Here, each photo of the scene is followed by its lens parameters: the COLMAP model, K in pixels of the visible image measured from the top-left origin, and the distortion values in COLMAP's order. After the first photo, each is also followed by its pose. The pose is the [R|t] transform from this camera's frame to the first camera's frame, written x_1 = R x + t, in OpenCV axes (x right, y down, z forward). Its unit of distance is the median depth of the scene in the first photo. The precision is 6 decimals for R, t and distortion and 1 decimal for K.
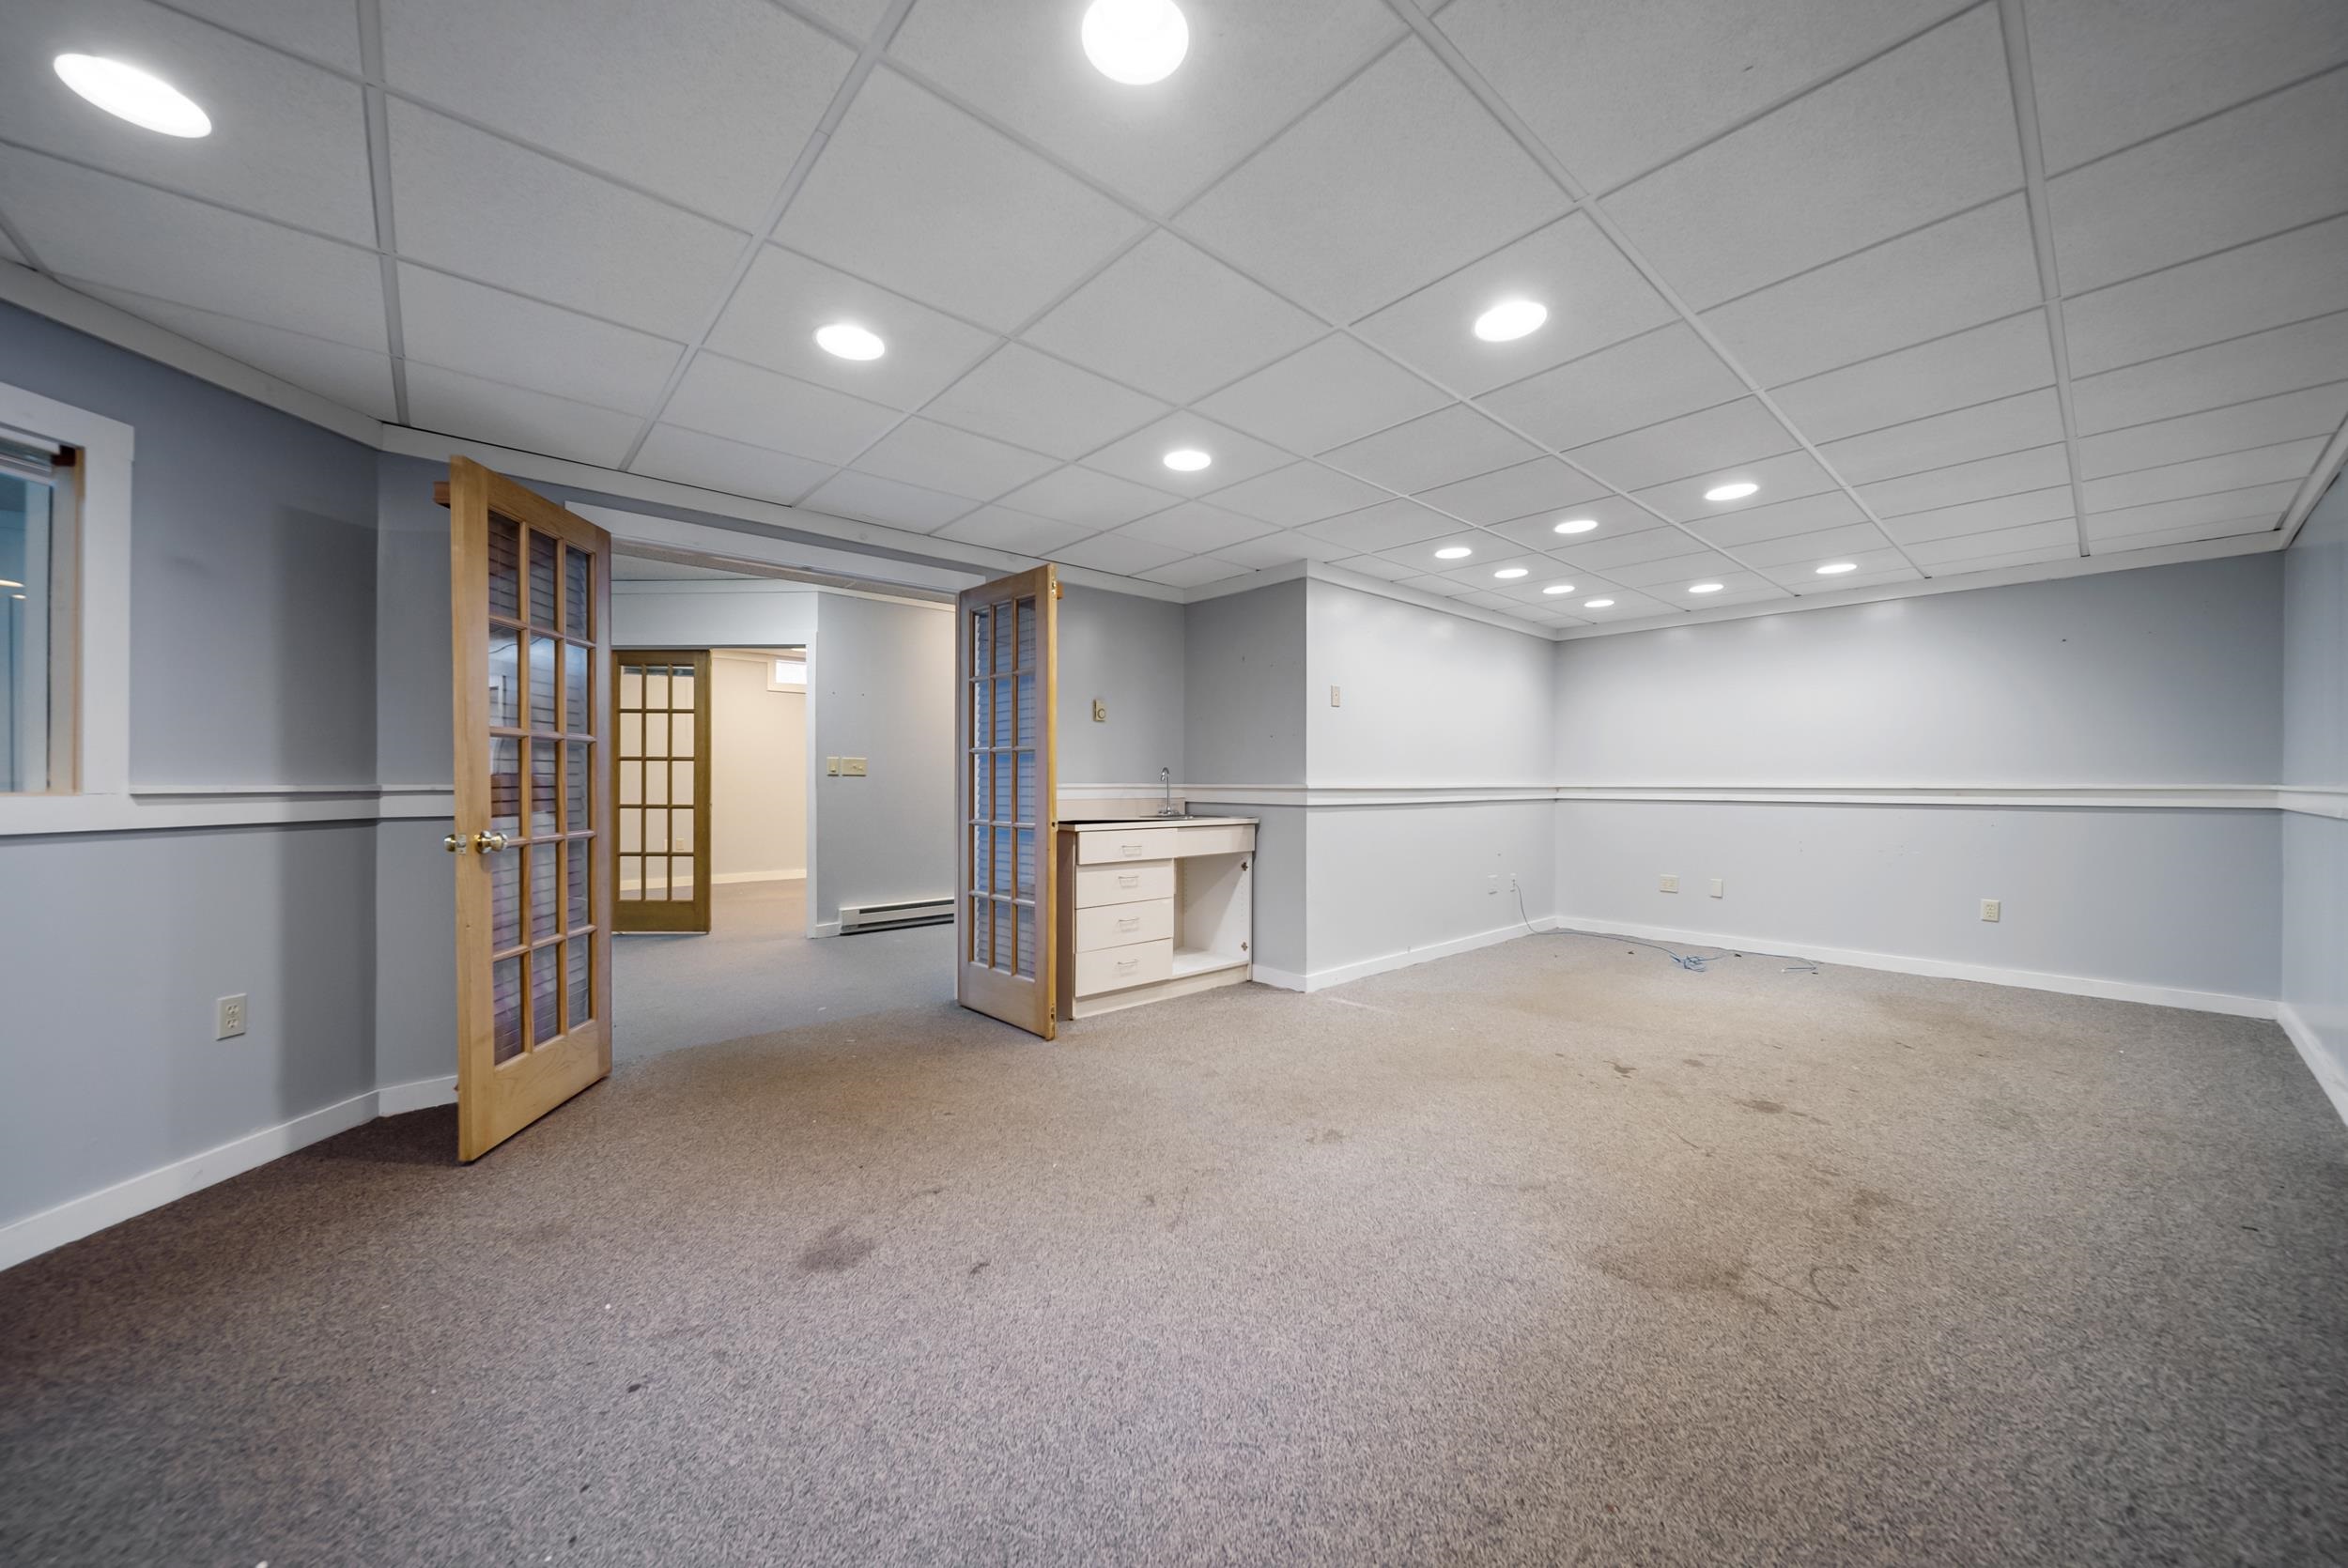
lens RADIAL K [[831.5, 0, 1174.0], [0, 831.5, 784.0], [0, 0, 1]] dist [-0.001653, -0.000106]
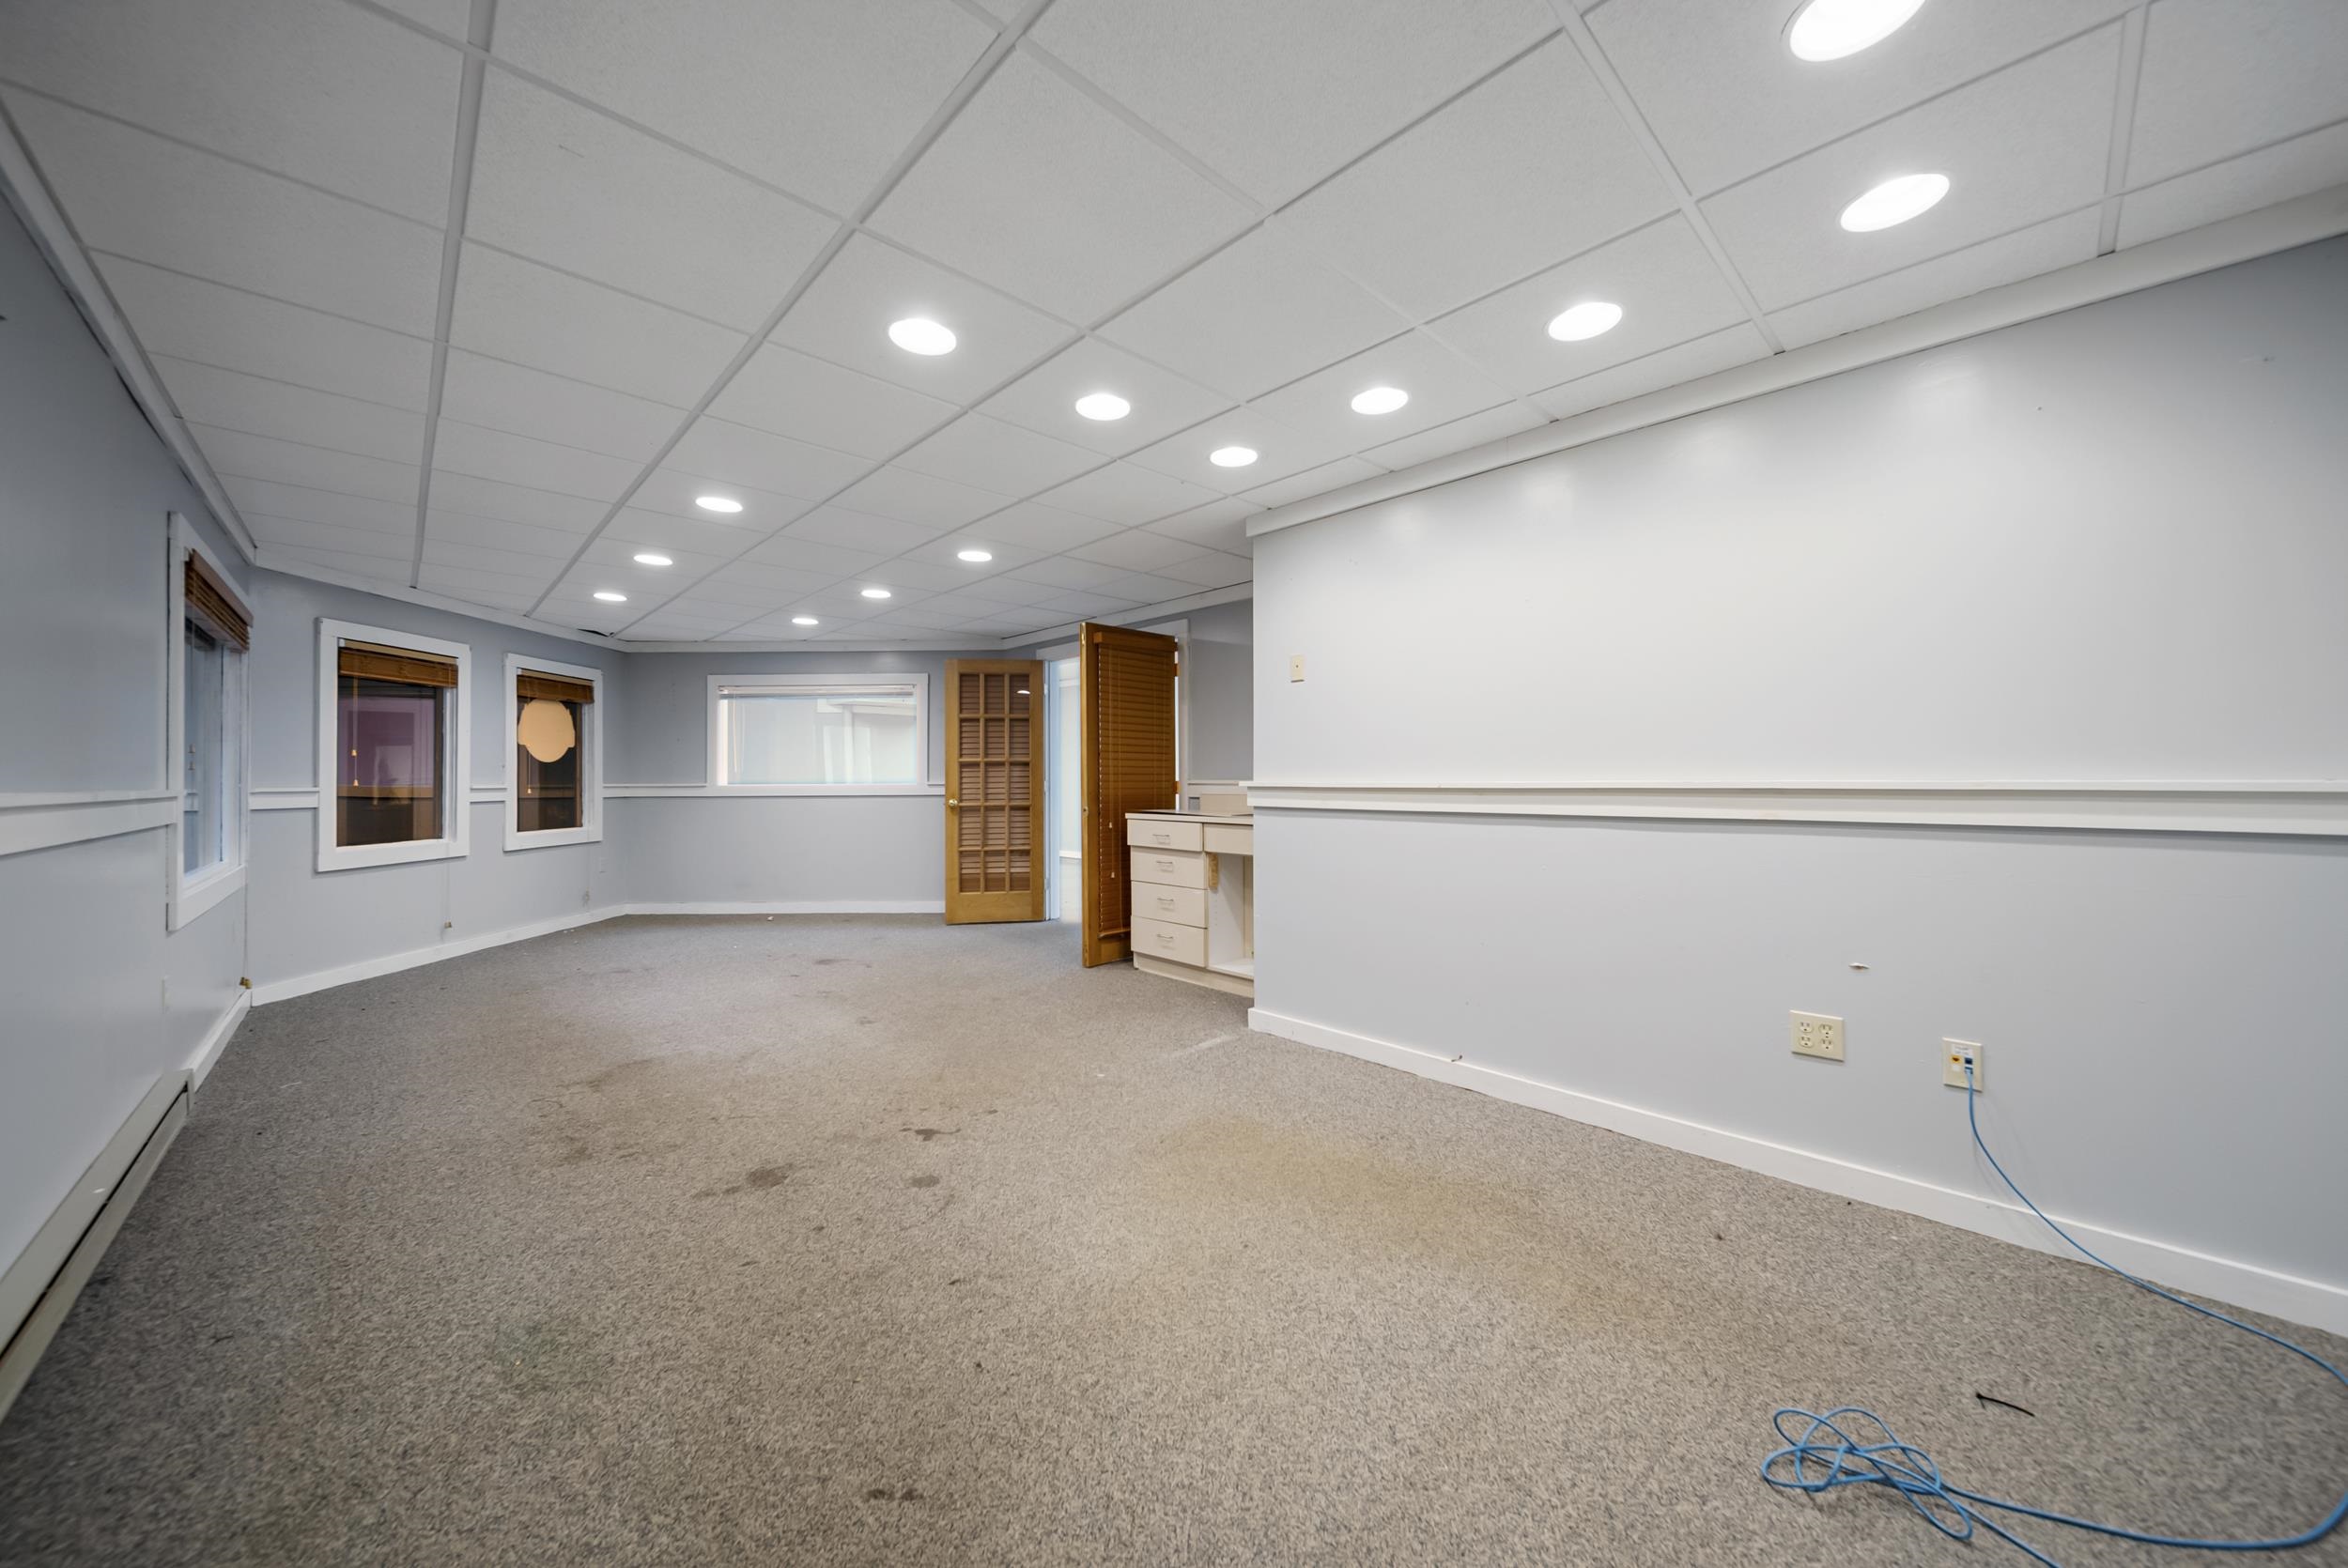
lens RADIAL K [[834.4, 0, 1172.2], [0, 834.4, 773.0], [0, 0, 1]] dist [0.000952, 0.000036]
pose [[0.033584, -0.005232, -0.999422, 1.587776], [0.001146, 0.999986, -0.005196, -0.008096], [0.999435, -0.000971, 0.033589, 1.403617]]
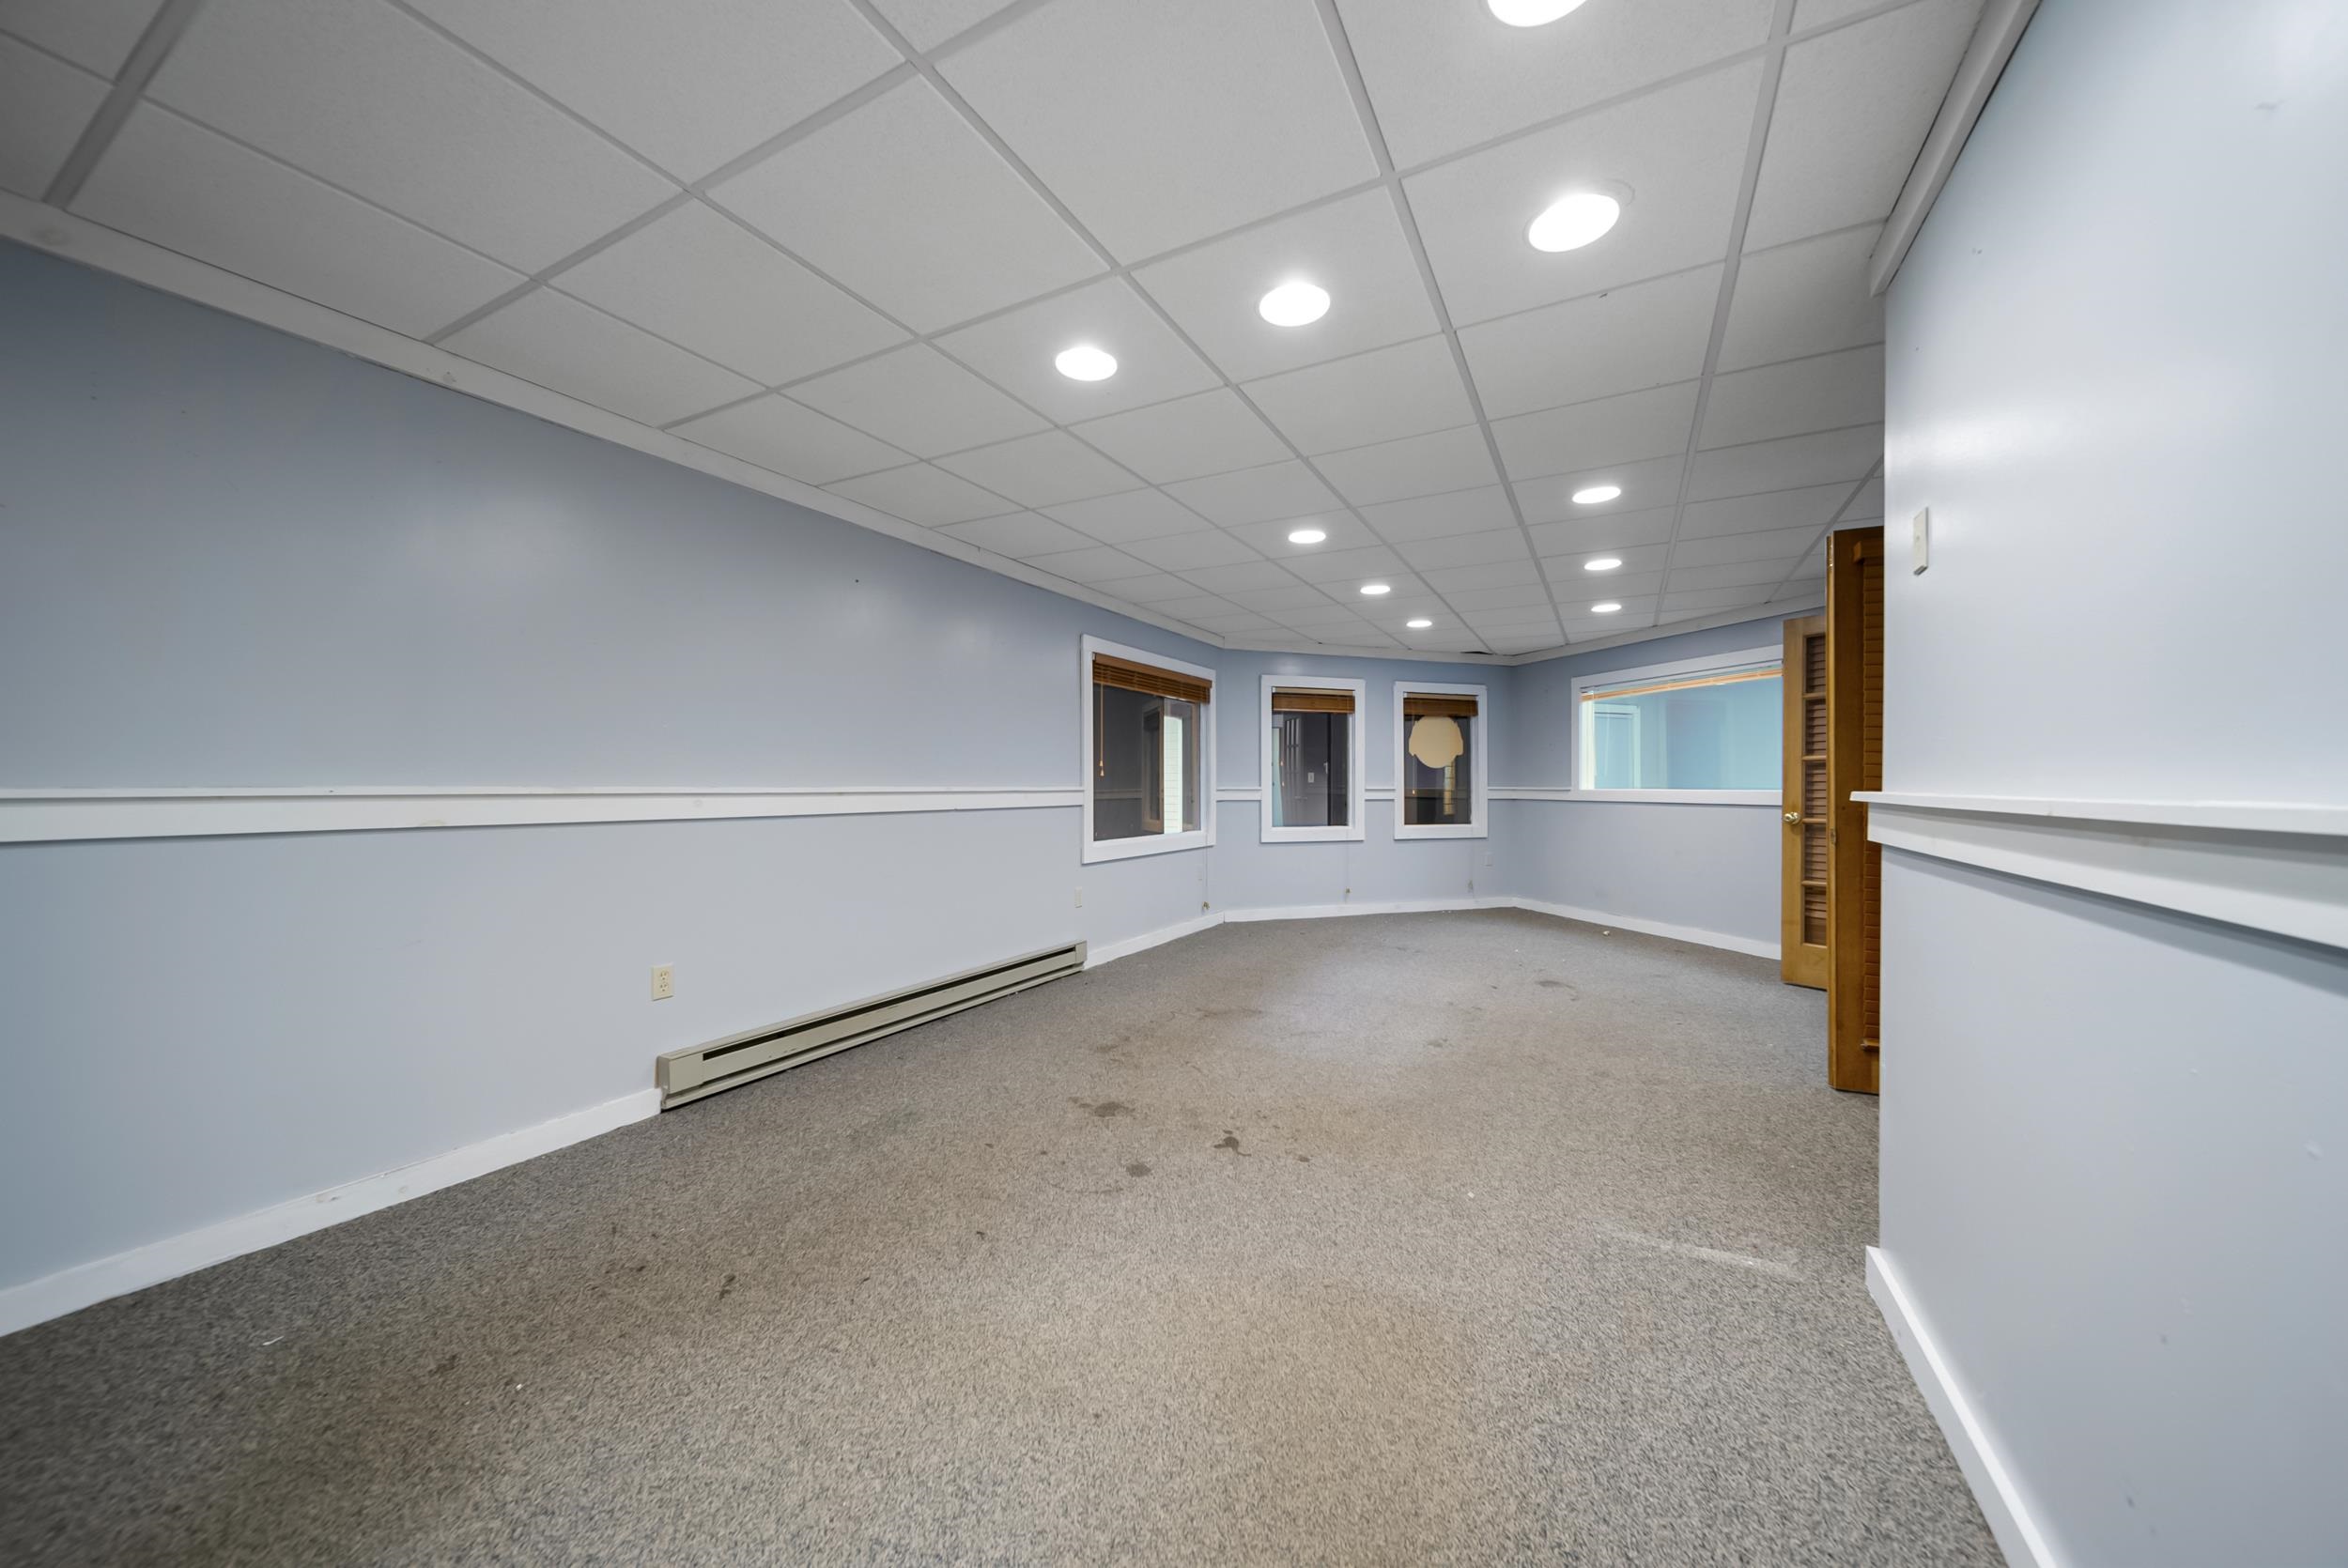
lens RADIAL K [[827.6, 0, 1171.7], [0, 827.6, 789.2], [0, 0, 1]] dist [-0.008059, 0.007704]
pose [[-0.939293, 0.000822, -0.343115, 1.002290], [-0.002893, 0.999943, 0.010315, -0.007412], [0.343103, 0.010681, -0.939237, 1.997529]]
